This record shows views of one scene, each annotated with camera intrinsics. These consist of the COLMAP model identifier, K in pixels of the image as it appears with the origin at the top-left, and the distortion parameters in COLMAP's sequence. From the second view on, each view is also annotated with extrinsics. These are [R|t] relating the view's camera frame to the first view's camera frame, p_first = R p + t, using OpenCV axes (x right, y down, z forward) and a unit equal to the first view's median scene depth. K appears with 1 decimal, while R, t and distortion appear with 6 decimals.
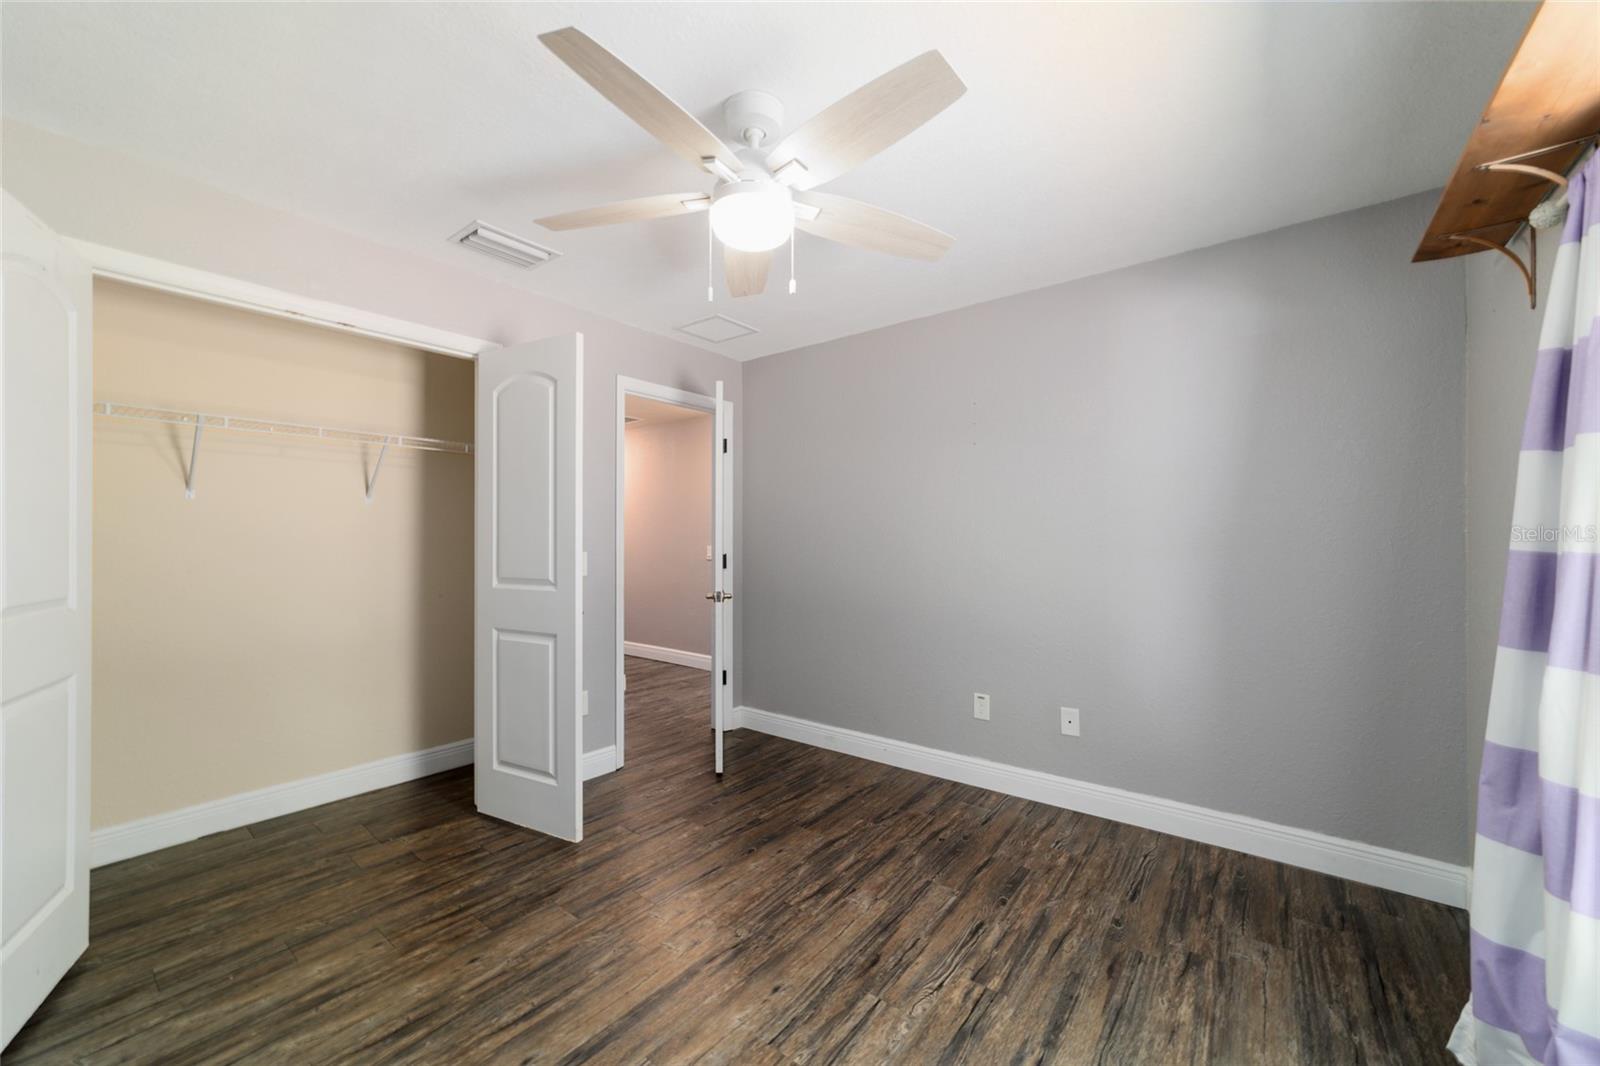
lens RADIAL K [[614.0, 0, 796.2], [0, 614.0, 526.7], [0, 0, 1]] dist [-0.019995, 0.009125]
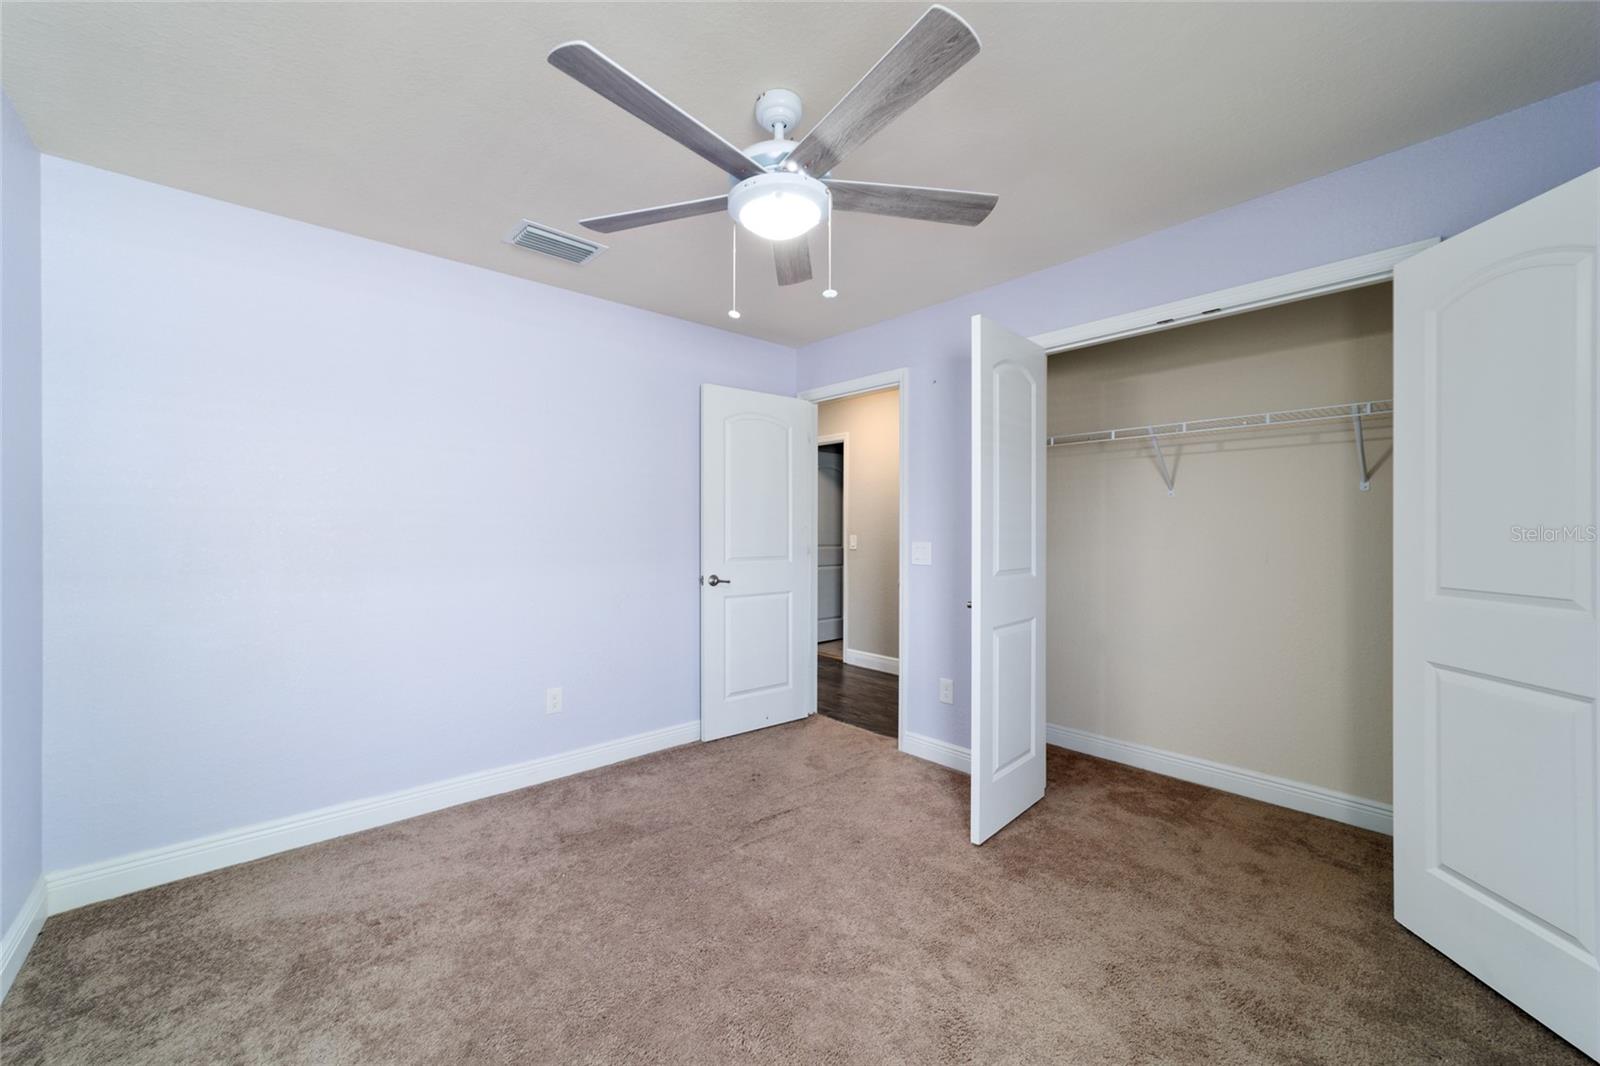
lens RADIAL K [[614.0, 0, 796.2], [0, 614.0, 526.7], [0, 0, 1]] dist [-0.019995, 0.009125]
pose [[-0.172810, -0.005330, -0.984941, 0.350515], [0.024599, 0.999650, -0.009726, 0.007894], [0.984648, -0.025909, -0.172618, 0.516606]]
